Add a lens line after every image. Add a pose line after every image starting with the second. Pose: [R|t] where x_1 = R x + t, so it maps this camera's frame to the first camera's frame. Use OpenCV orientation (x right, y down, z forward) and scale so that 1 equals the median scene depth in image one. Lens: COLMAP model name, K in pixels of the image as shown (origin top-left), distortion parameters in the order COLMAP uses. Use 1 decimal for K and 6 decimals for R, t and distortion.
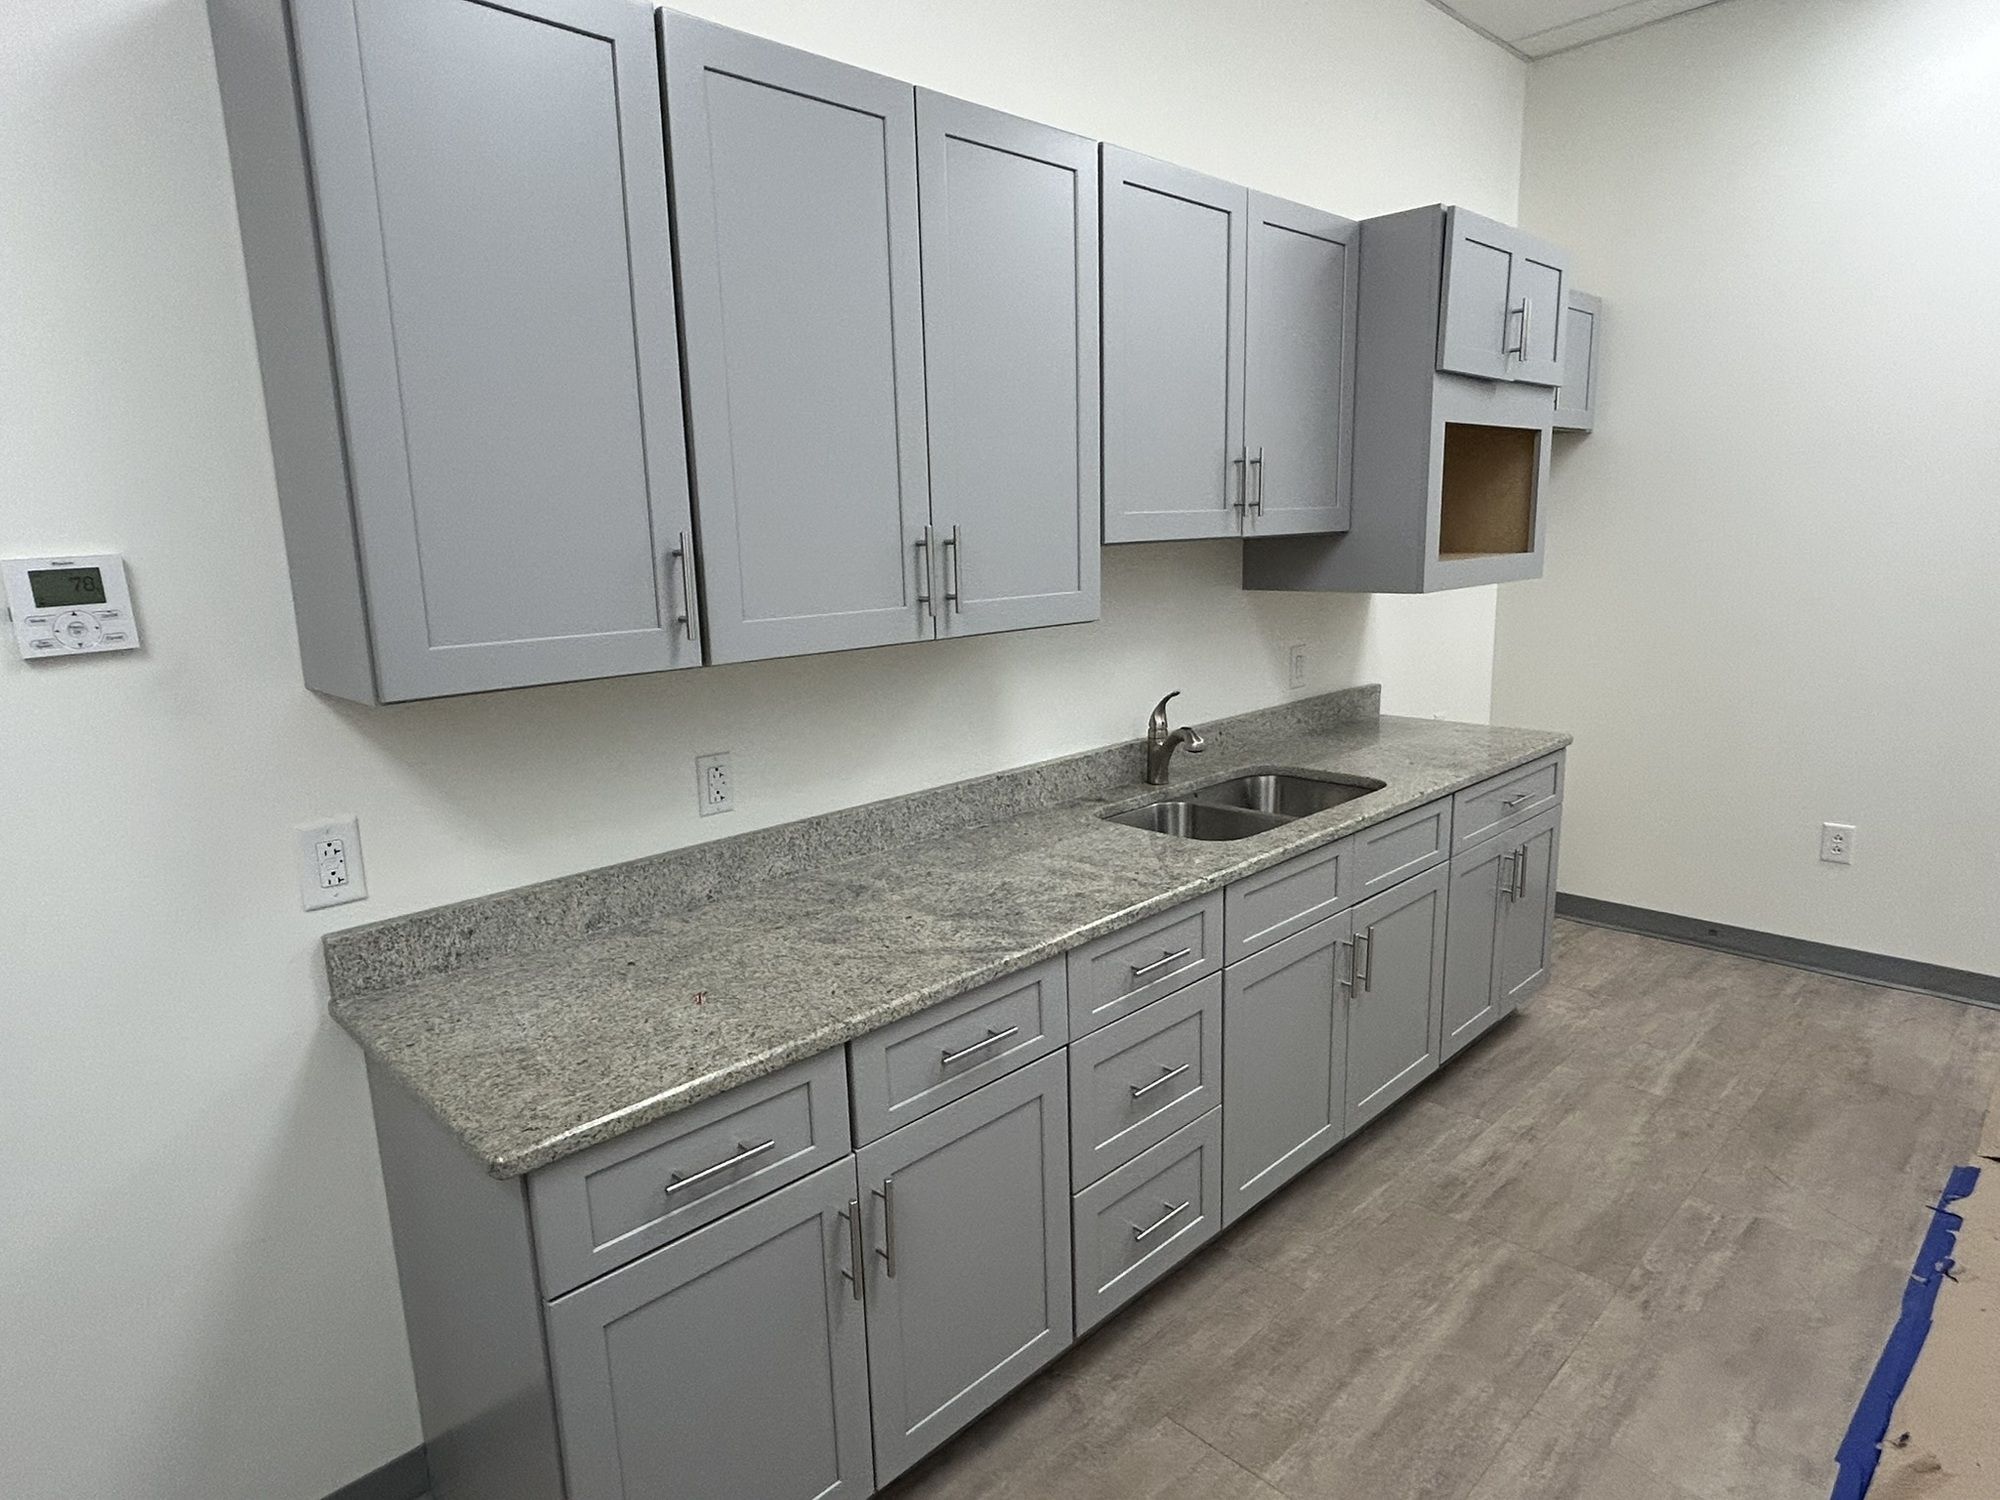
lens RADIAL K [[1138.4, 0, 1000.0], [0, 1138.4, 750.0], [0, 0, 1]] dist [-0.014061, 0.000217]
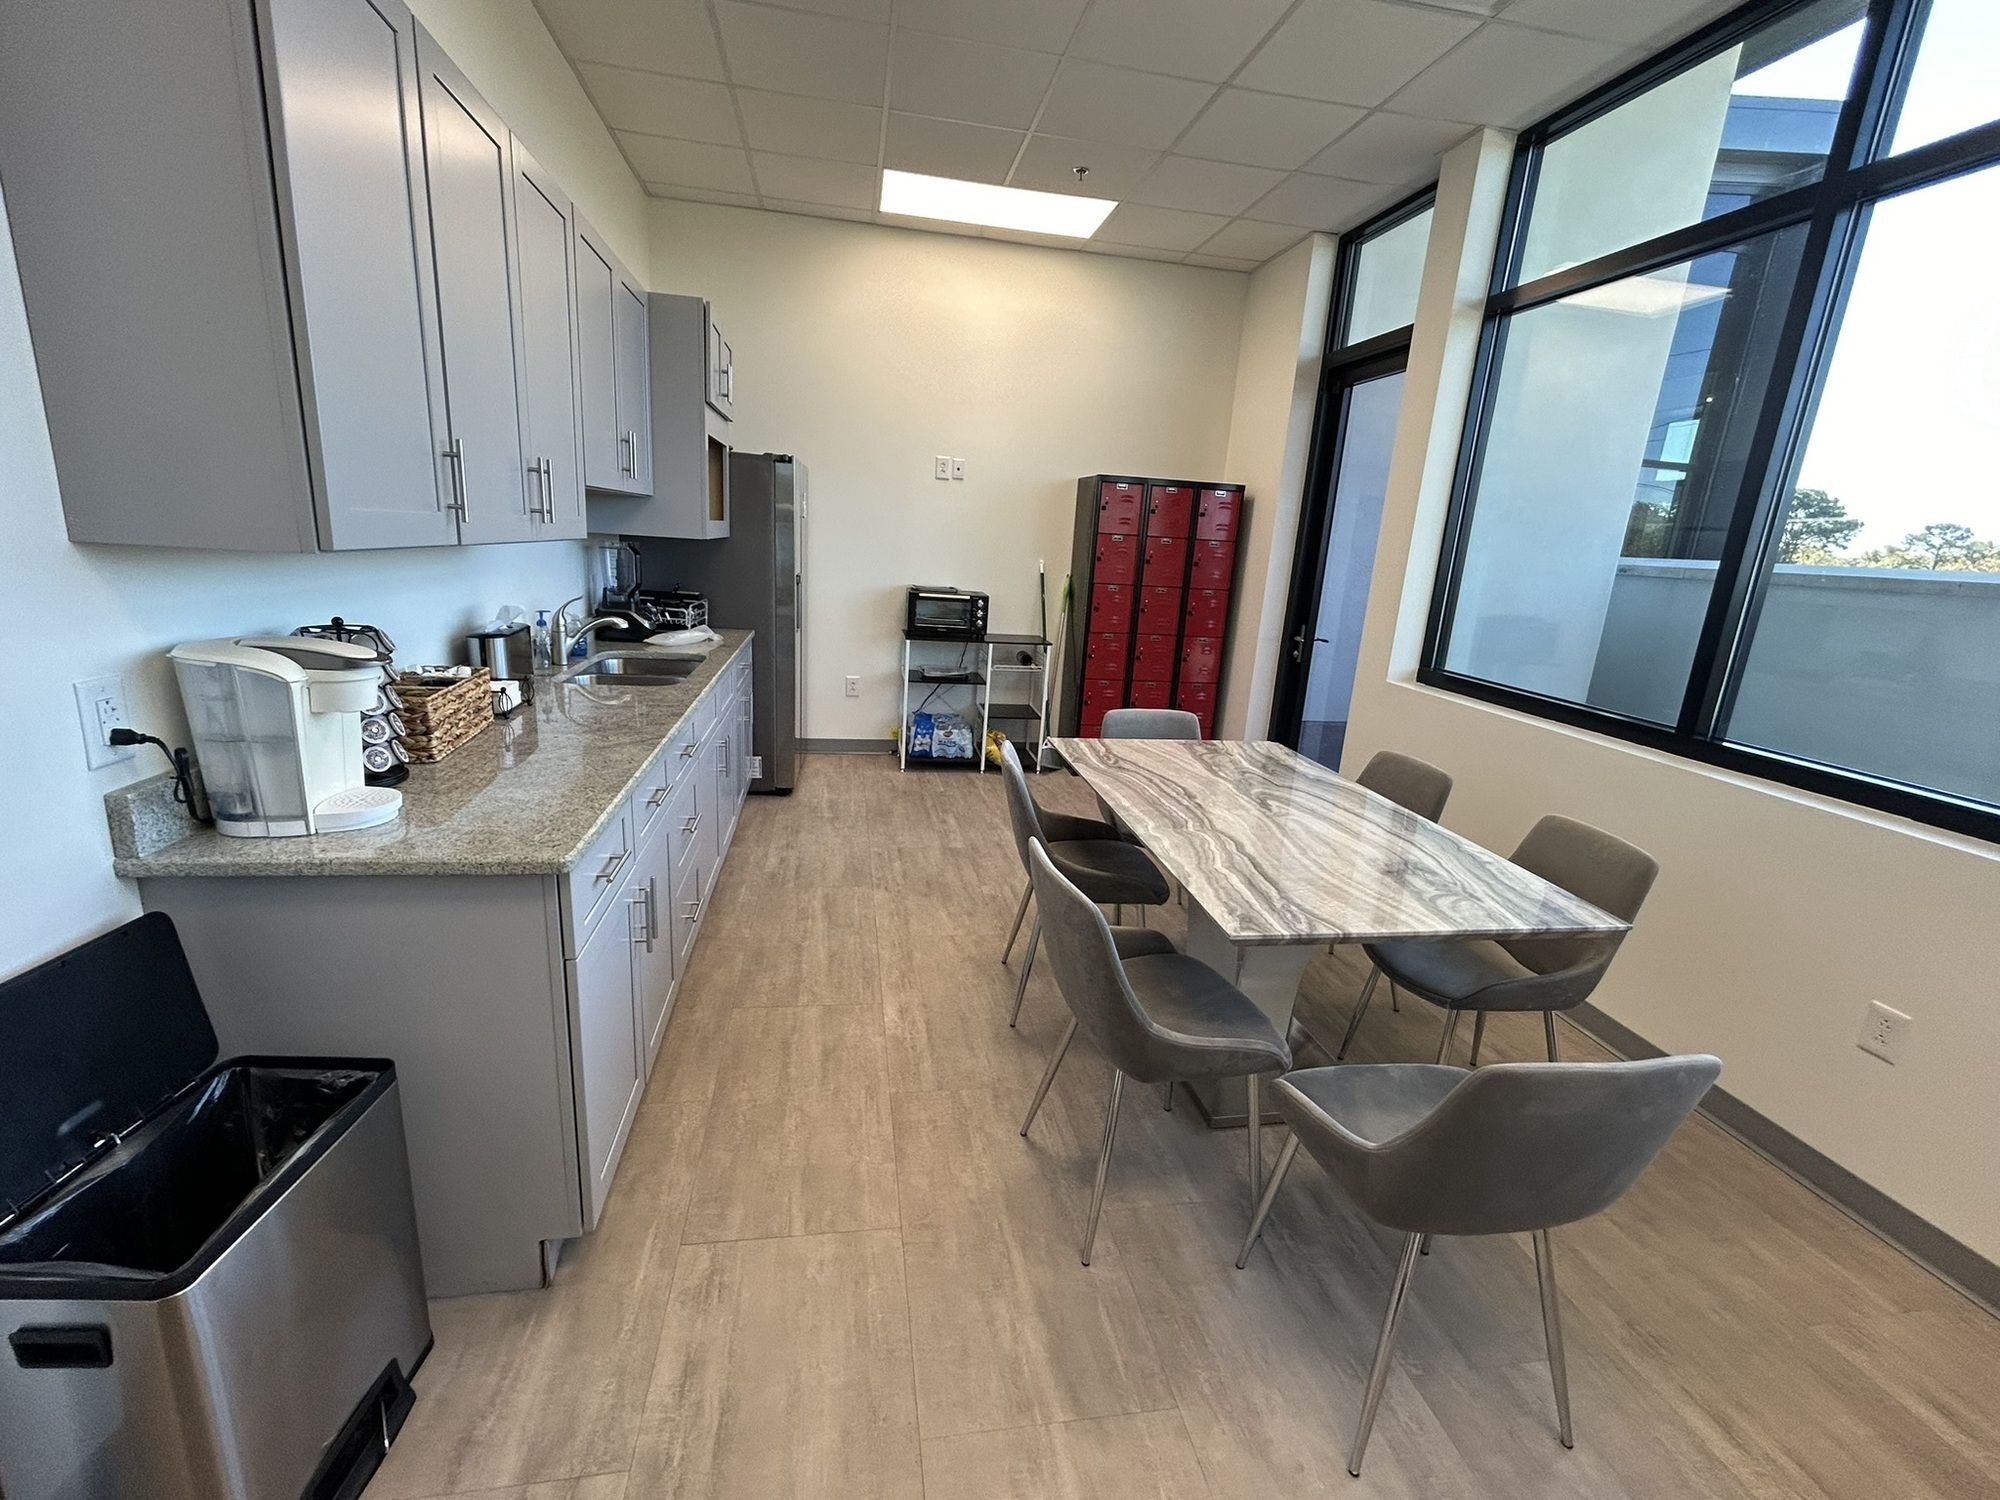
lens RADIAL K [[850.7, 0, 1000.0], [0, 850.7, 750.0], [0, 0, 1]] dist [-0.000198, -0.000012]
pose [[0.551967, -0.140947, 0.821868, -0.577476], [0.085430, 0.989983, 0.112403, 0.079843], [-0.829478, 0.008169, 0.558479, -0.056330]]
